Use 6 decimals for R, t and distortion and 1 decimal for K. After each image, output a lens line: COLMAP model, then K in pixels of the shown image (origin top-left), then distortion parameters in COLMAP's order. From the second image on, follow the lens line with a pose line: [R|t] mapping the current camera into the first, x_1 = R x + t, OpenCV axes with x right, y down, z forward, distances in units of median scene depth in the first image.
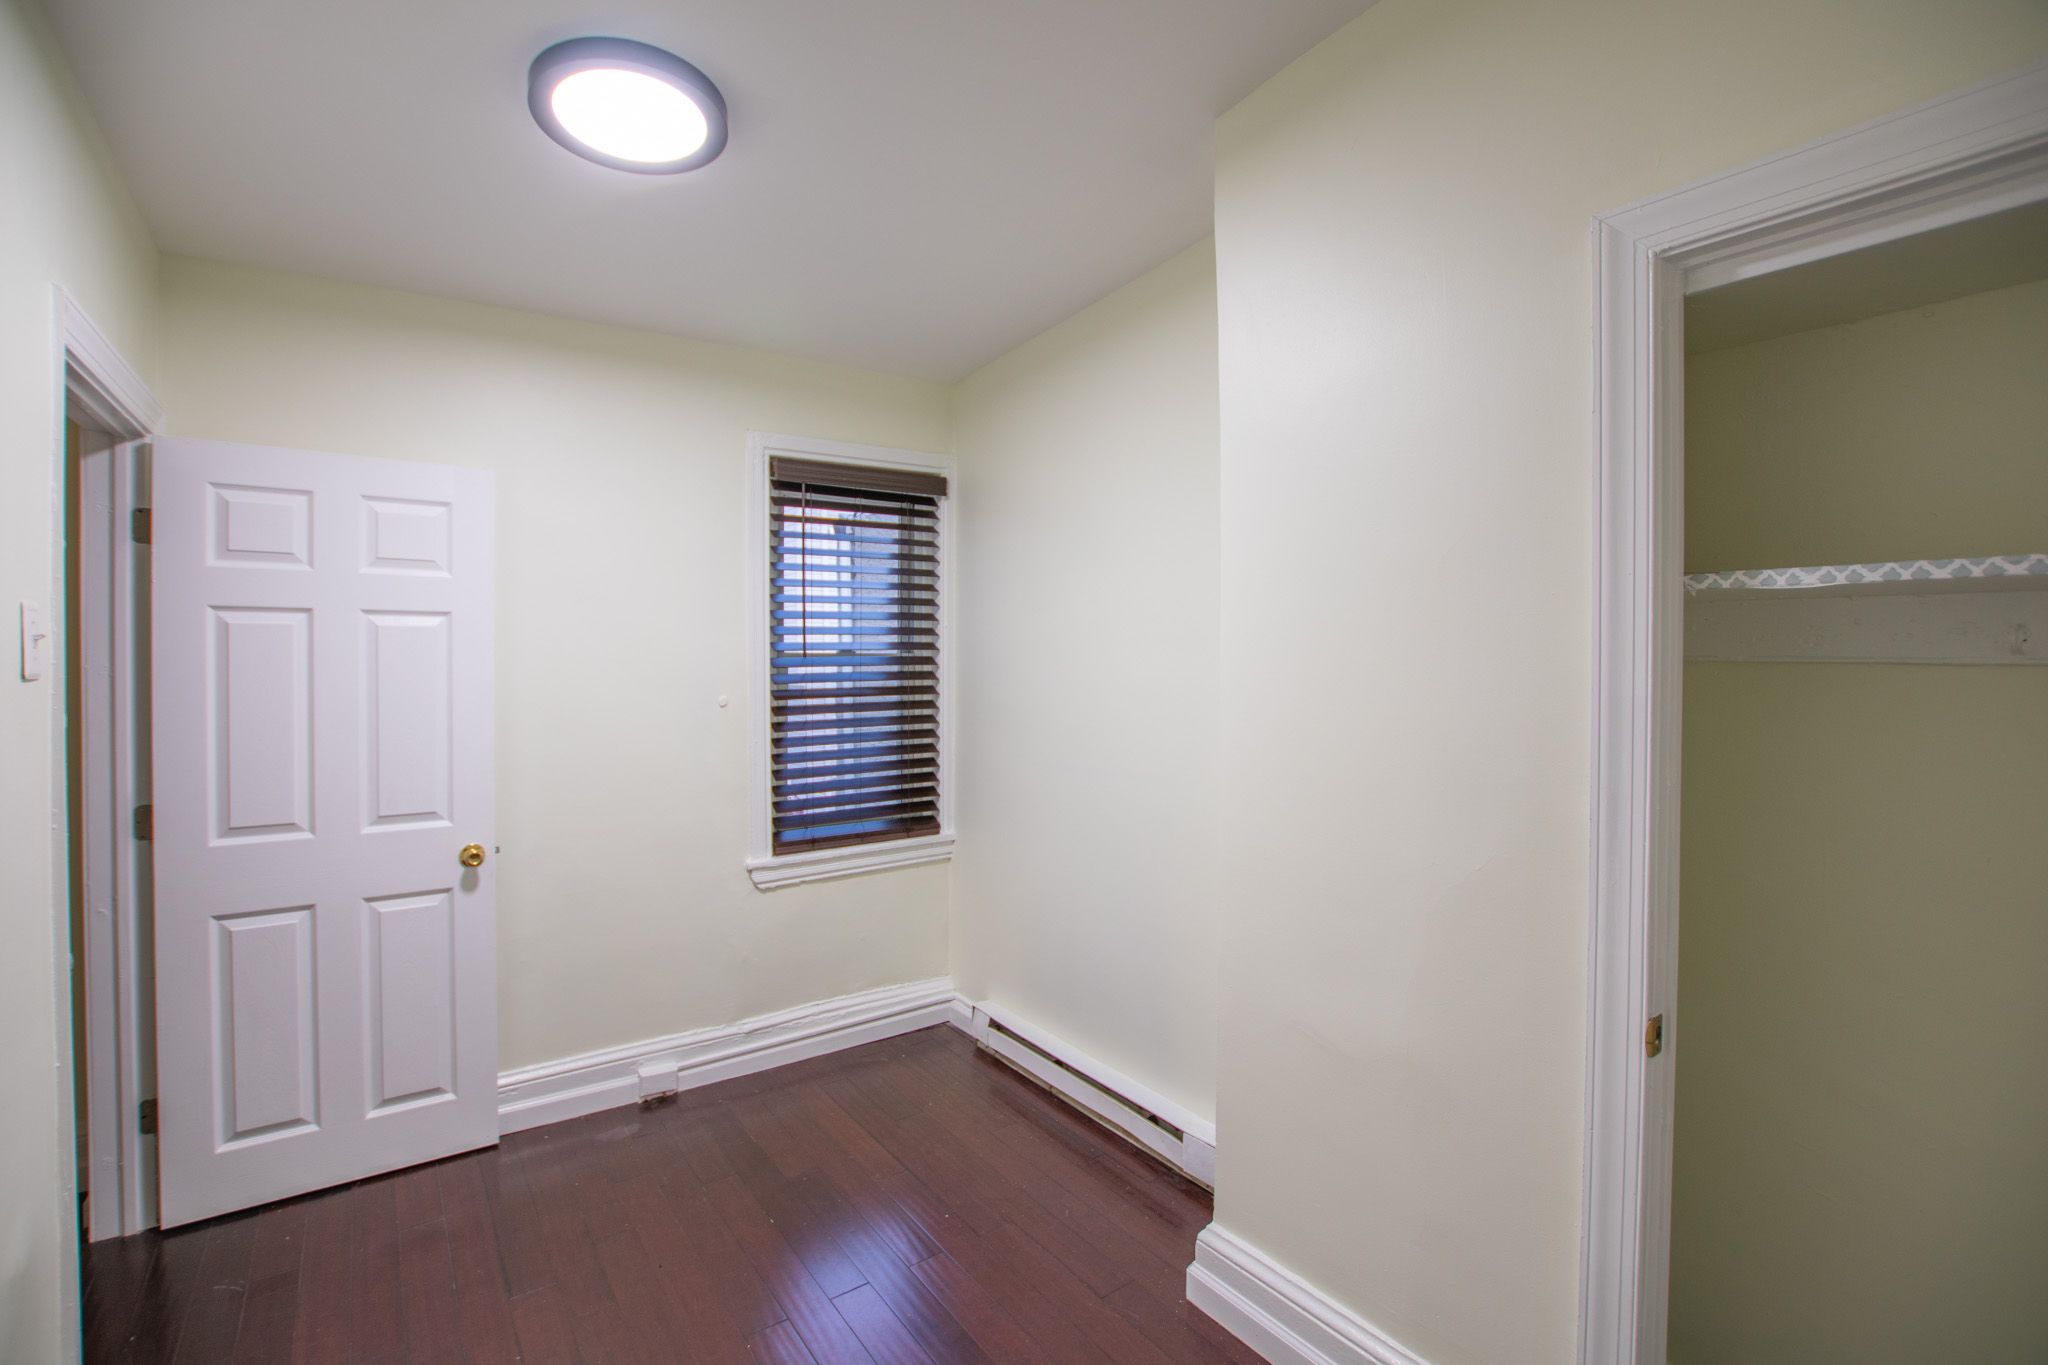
lens RADIAL K [[919.1, 0, 1013.4], [0, 919.1, 665.8], [0, 0, 1]] dist [-0.033220, 0.007677]
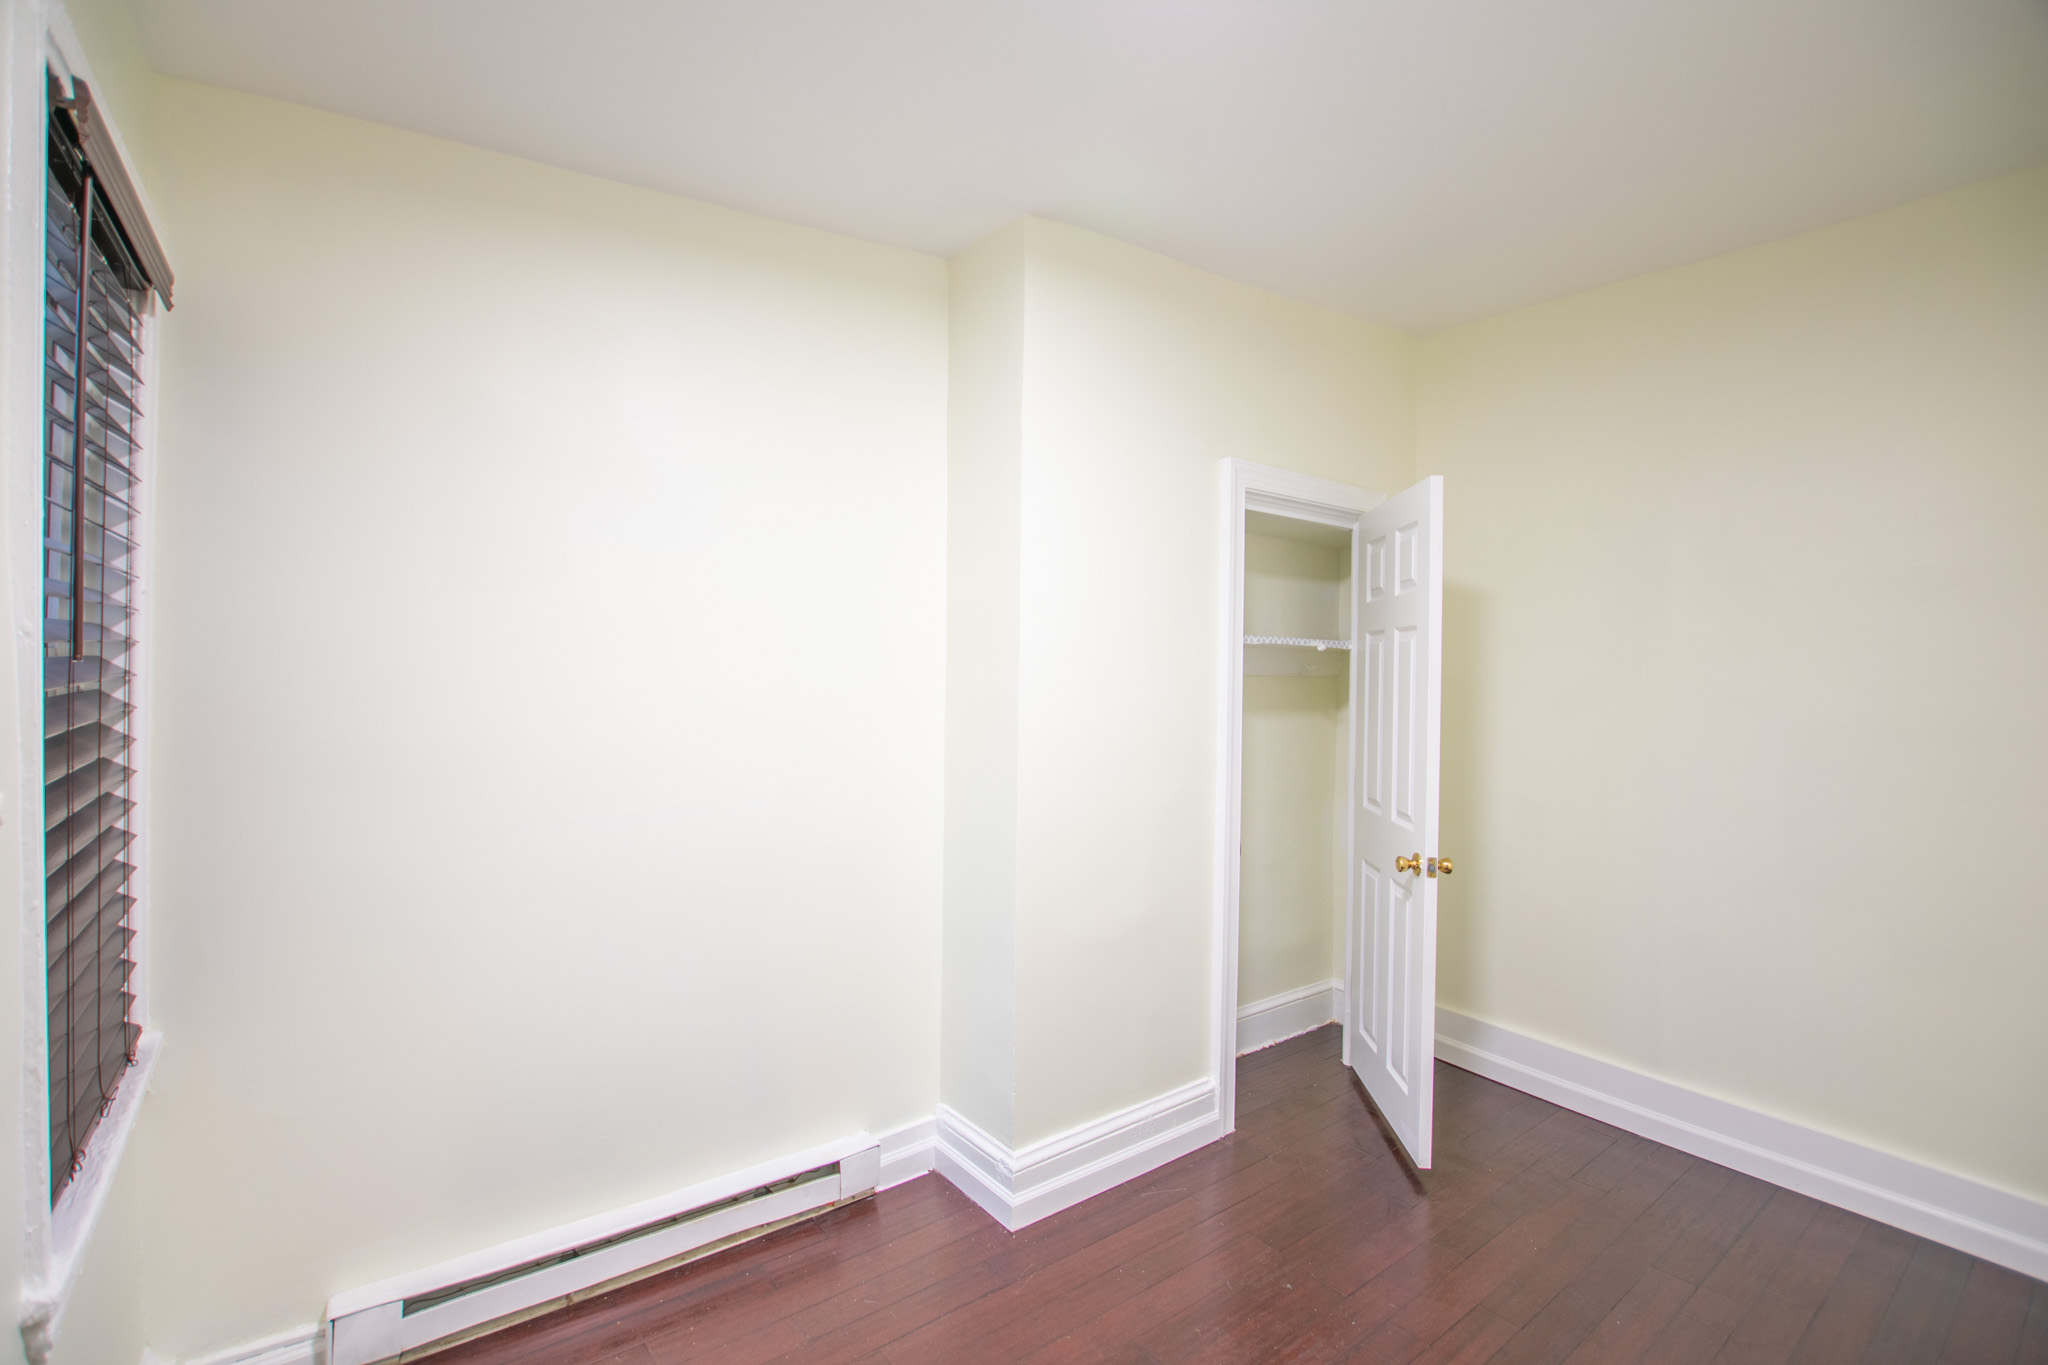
lens RADIAL K [[919.1, 0, 1013.4], [0, 919.1, 665.8], [0, 0, 1]] dist [-0.033220, 0.007677]
pose [[-0.018833, -0.008781, 0.999784, -0.956047], [-0.004205, 0.999953, 0.008703, -0.028764], [-0.999814, -0.004040, -0.018869, 1.026652]]
